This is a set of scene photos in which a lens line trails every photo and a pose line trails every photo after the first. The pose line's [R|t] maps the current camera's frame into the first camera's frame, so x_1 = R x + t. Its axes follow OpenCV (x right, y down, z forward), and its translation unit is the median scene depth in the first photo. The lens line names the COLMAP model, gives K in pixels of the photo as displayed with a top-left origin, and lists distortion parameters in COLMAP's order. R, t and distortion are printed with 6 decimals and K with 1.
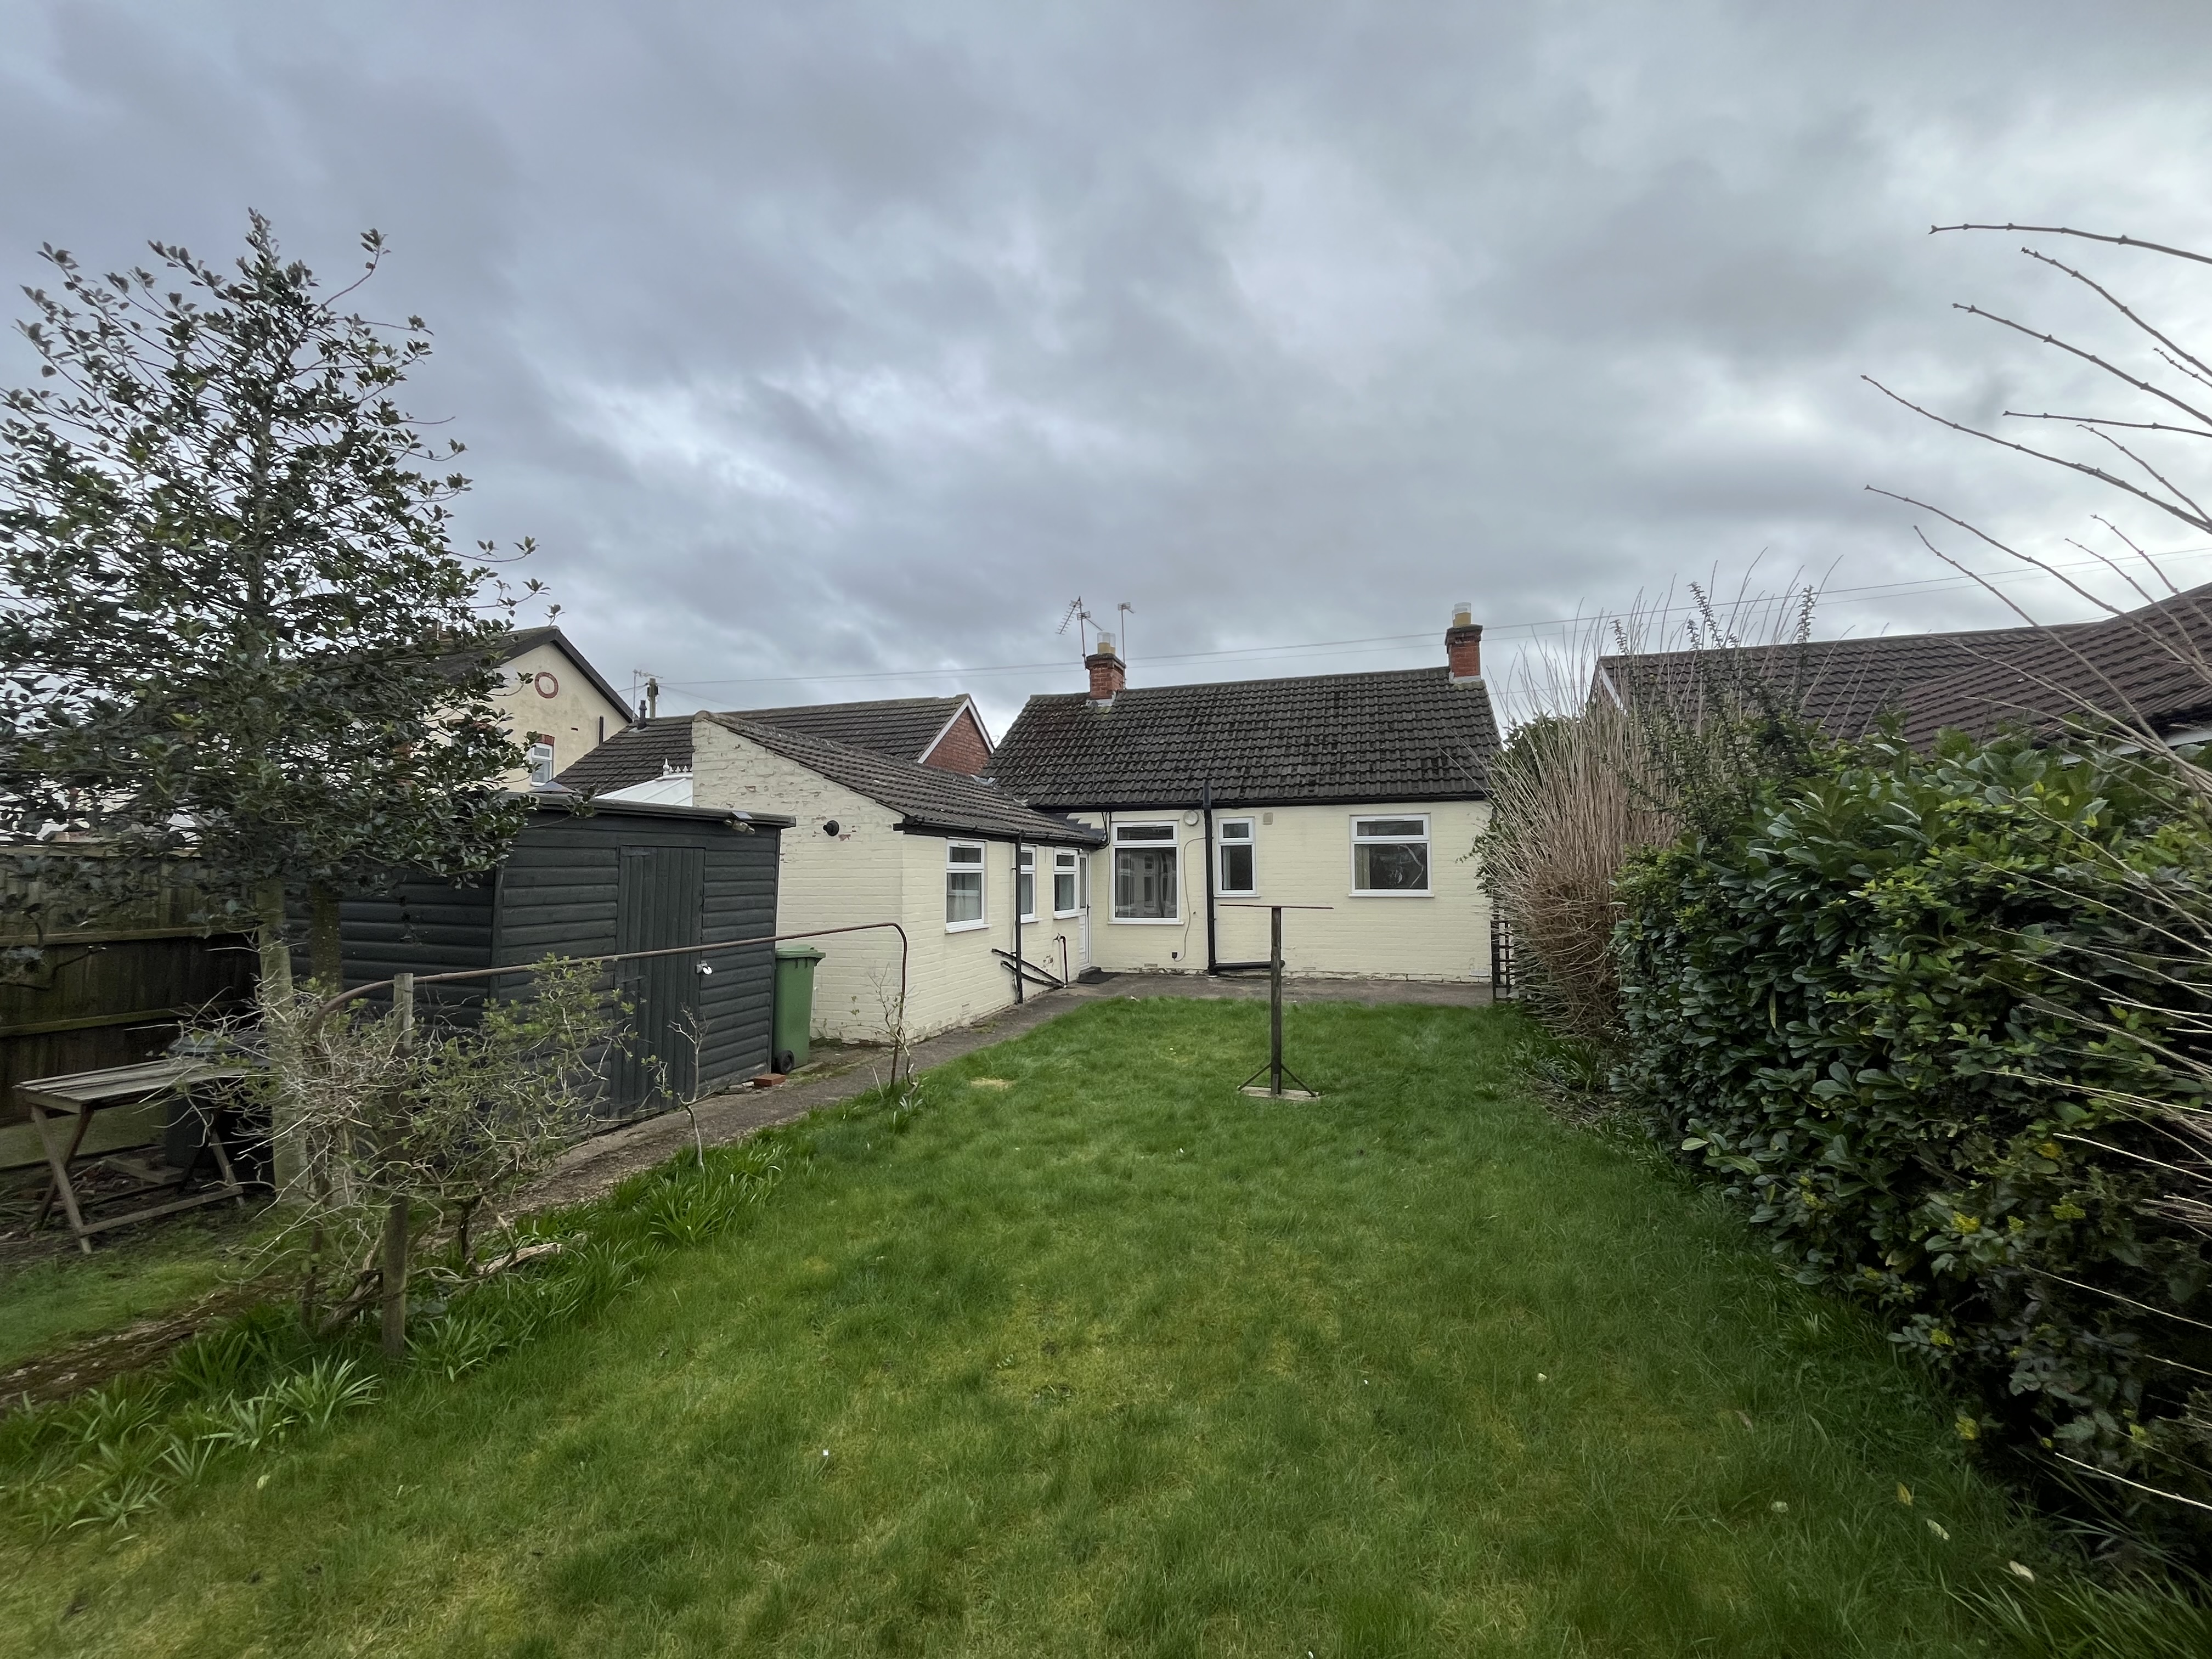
lens RADIAL K [[901.3, 0, 1101.8], [0, 901.3, 833.5], [0, 0, 1]] dist [-0.002893, 0.000167]
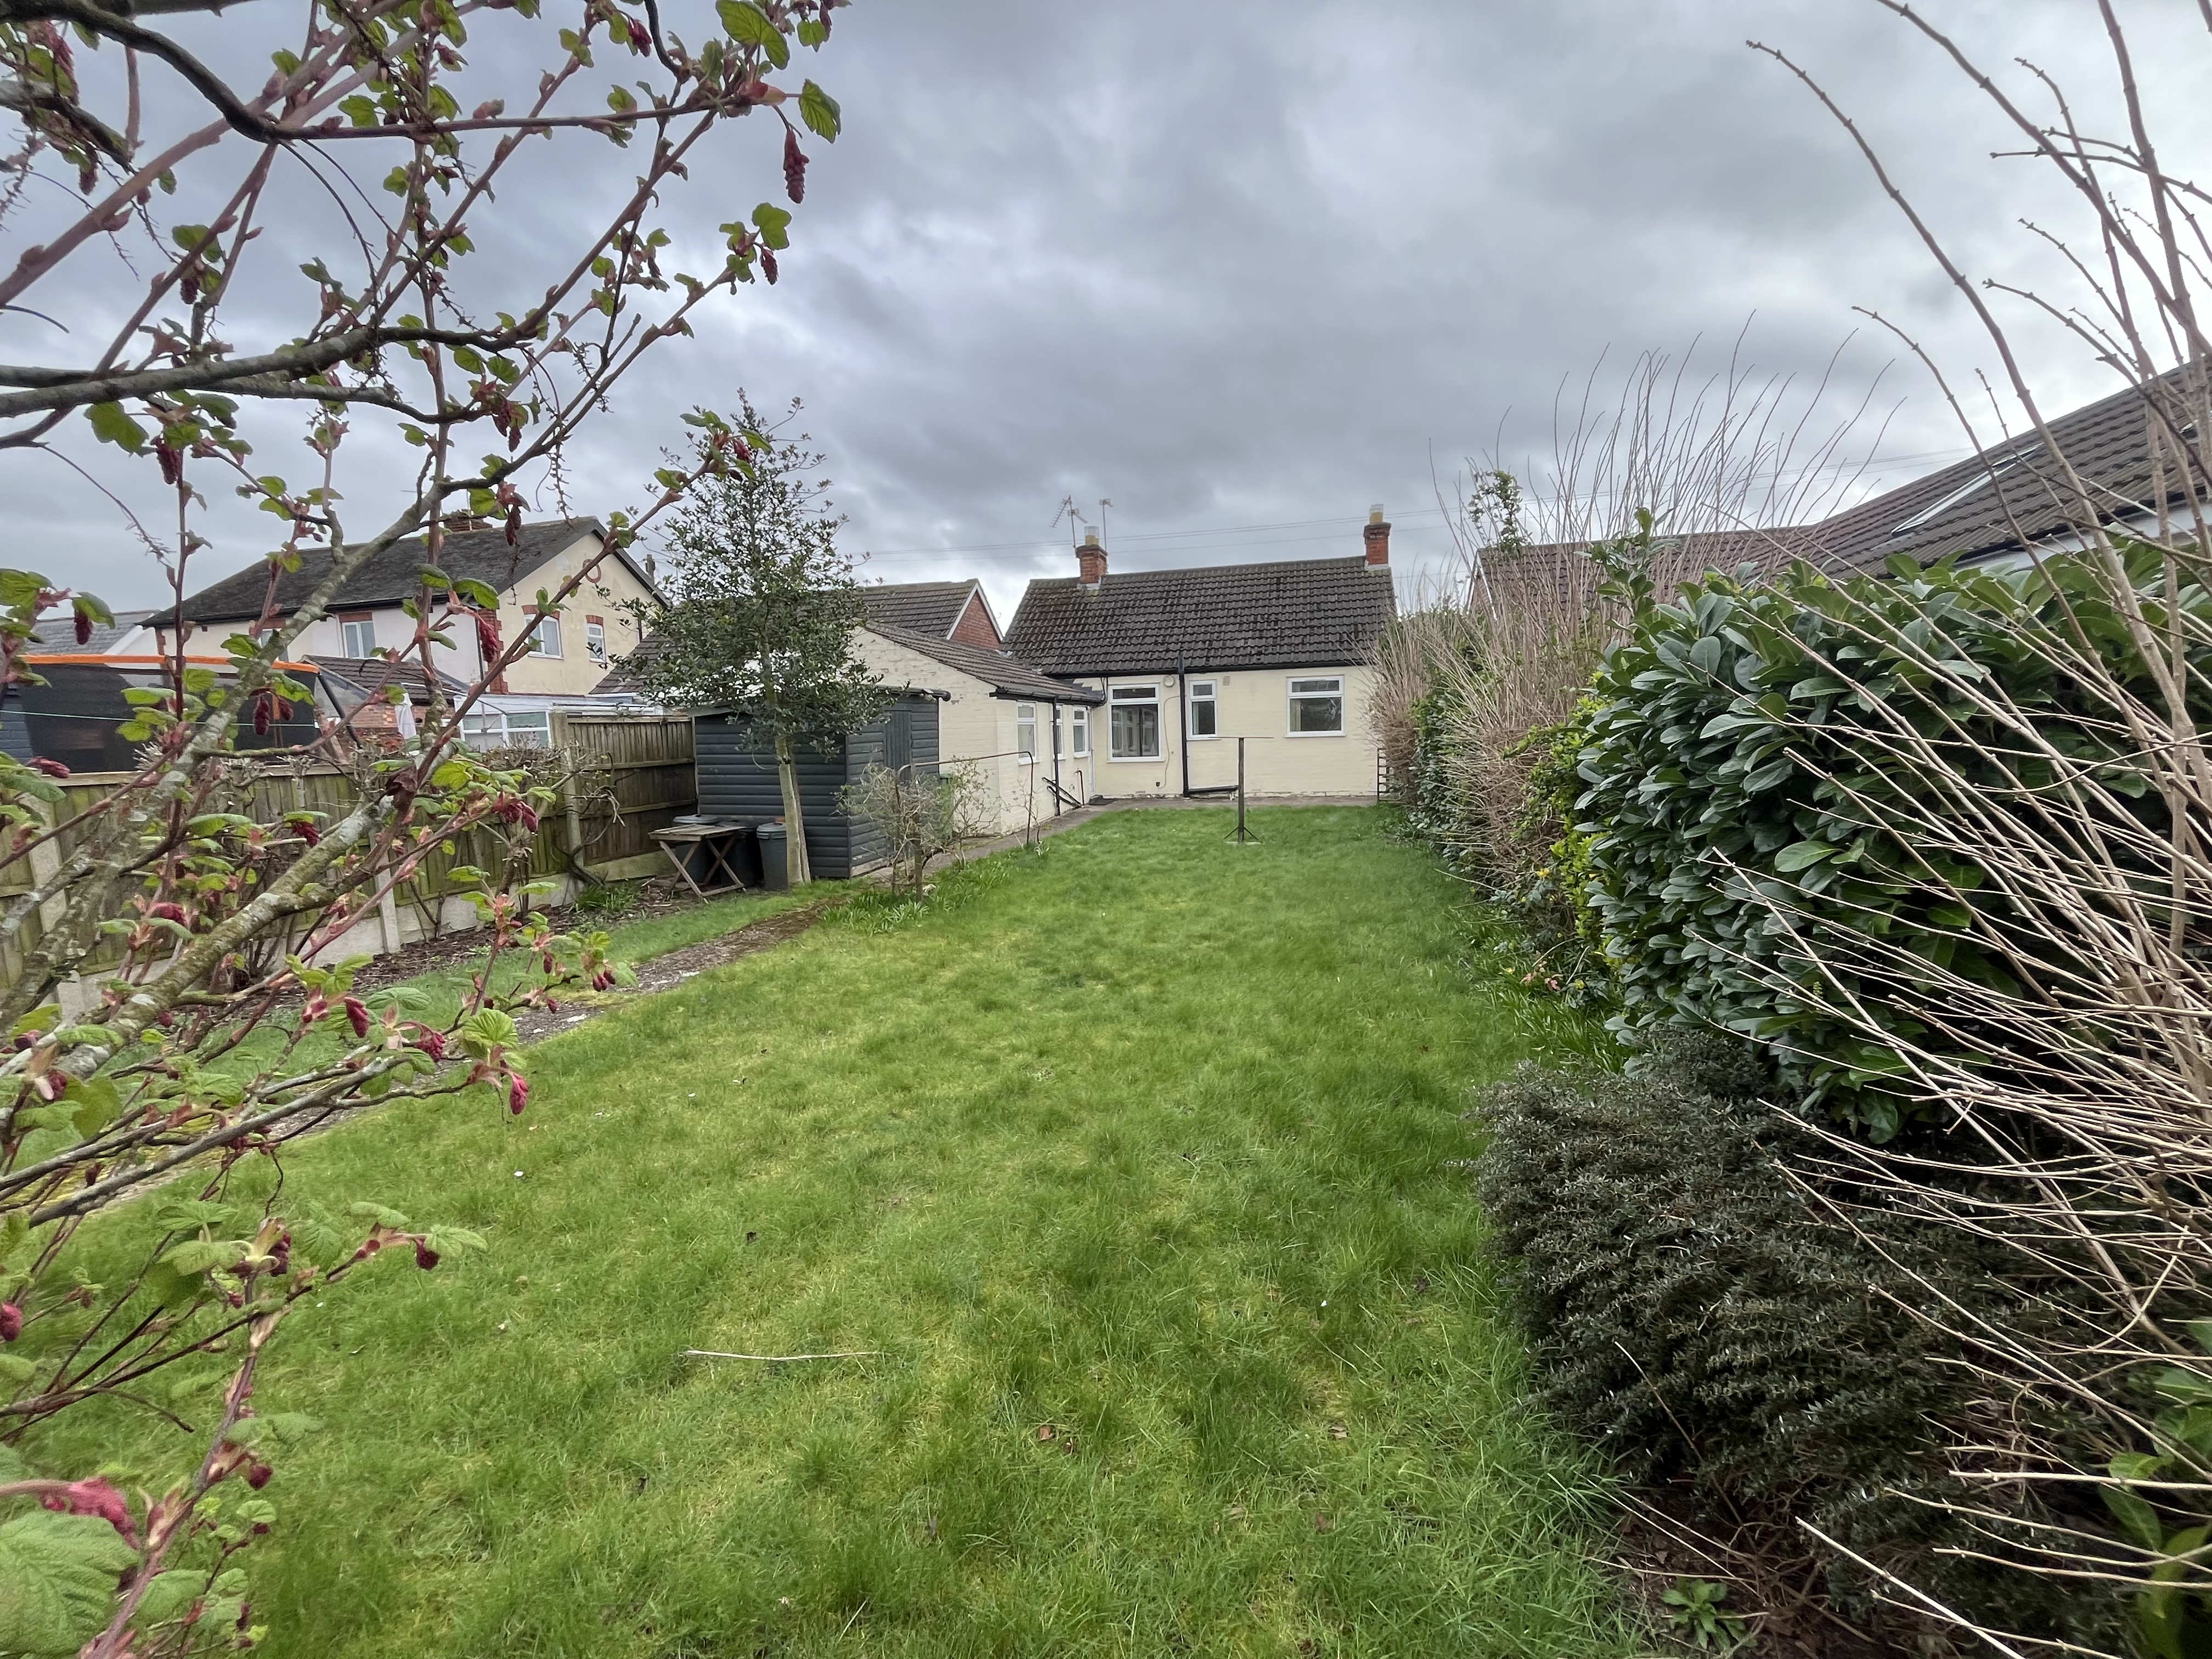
lens RADIAL K [[901.3, 0, 1101.8], [0, 901.3, 833.5], [0, 0, 1]] dist [-0.002893, 0.000167]
pose [[0.997717, -0.030294, 0.060355, -0.087544], [0.020396, 0.987177, 0.158322, -0.007754], [-0.064377, -0.156729, 0.985541, -0.340797]]
